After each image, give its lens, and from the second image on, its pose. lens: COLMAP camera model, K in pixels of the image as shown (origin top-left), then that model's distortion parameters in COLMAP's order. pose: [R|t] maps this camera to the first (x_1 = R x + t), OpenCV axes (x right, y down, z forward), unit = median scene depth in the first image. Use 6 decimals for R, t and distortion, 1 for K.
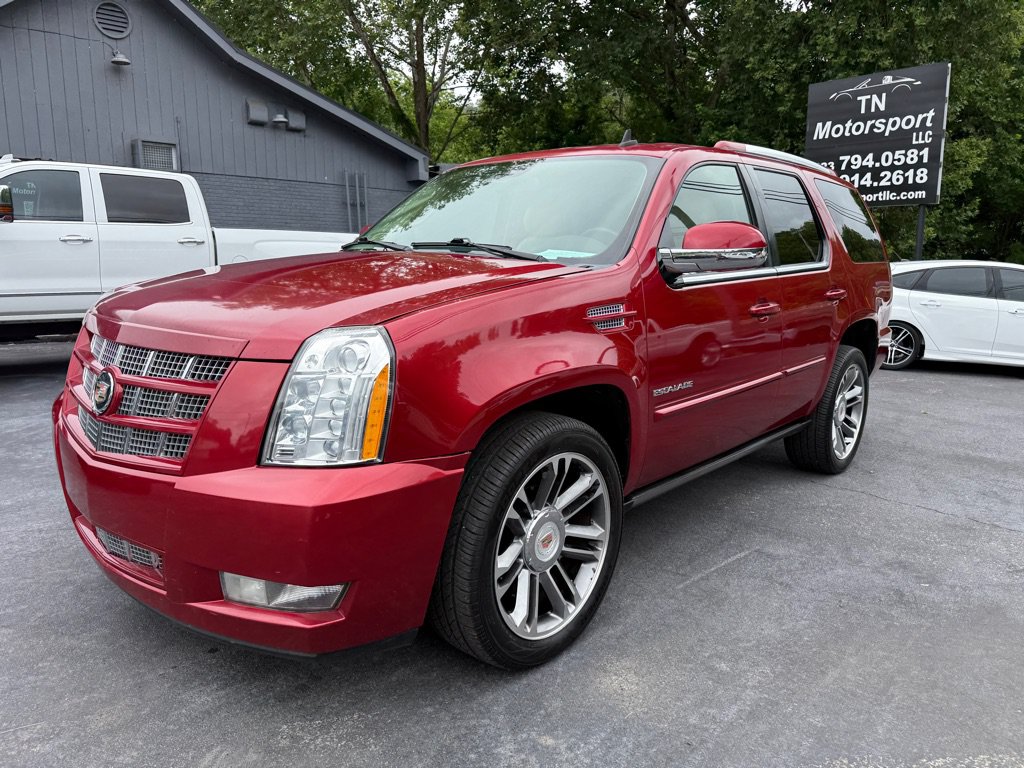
lens RADIAL K [[721.5, 0, 516.1], [0, 721.5, 384.8], [0, 0, 1]] dist [0.024516, -0.032809]
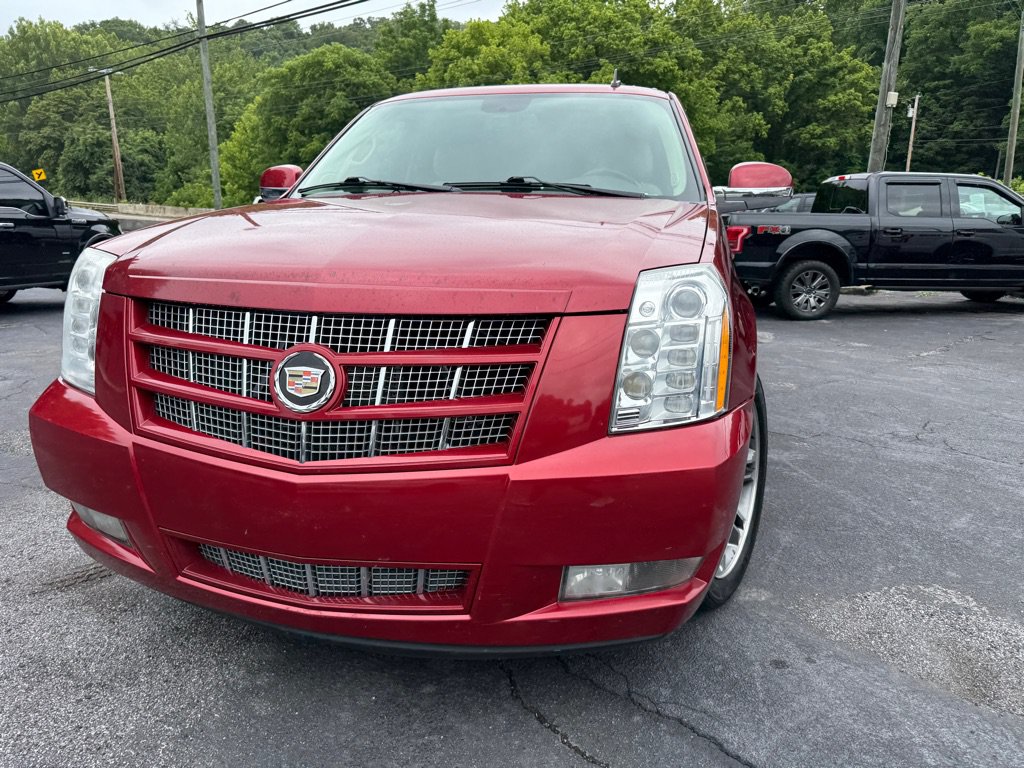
lens RADIAL K [[721.5, 0, 516.1], [0, 721.5, 384.8], [0, 0, 1]] dist [0.024516, -0.032809]
pose [[0.880432, -0.124726, 0.457475, -0.501989], [0.099859, 0.991920, 0.078254, -0.015795], [-0.463539, -0.023214, 0.885773, 0.176228]]
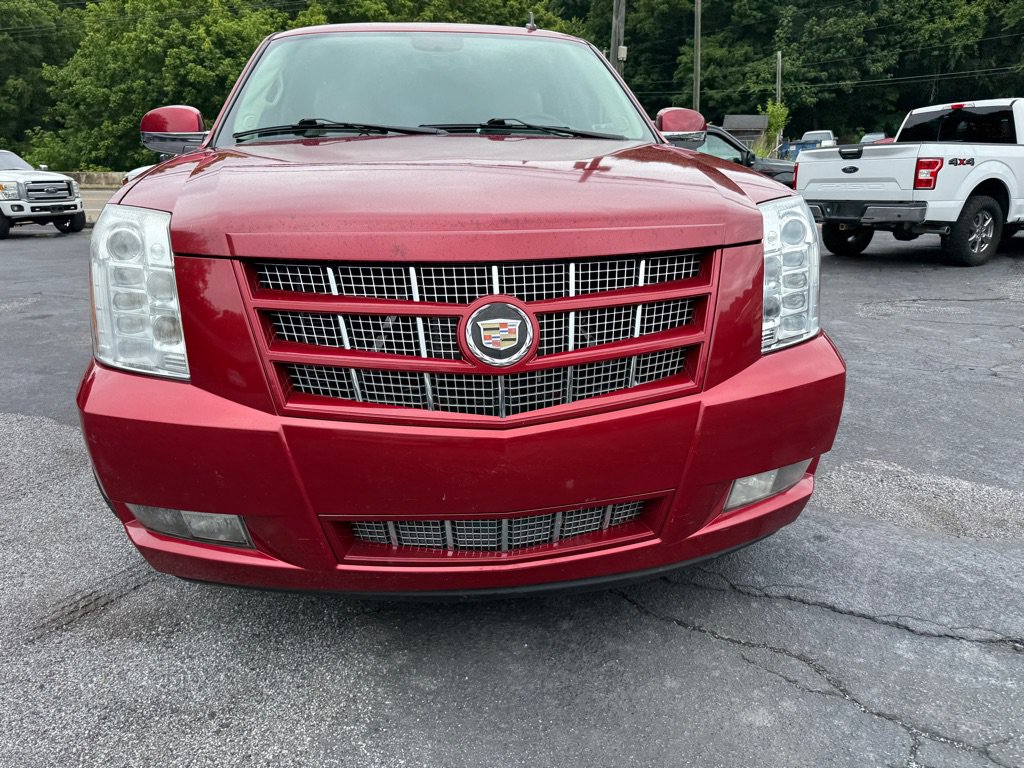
lens RADIAL K [[712.1, 0, 515.2], [0, 712.1, 386.0], [0, 0, 1]] dist [0.030403, -0.033712]
pose [[0.651217, -0.252910, 0.715509, -0.746683], [0.163605, 0.967451, 0.193060, -0.050450], [-0.741046, -0.008663, 0.671398, 0.364394]]
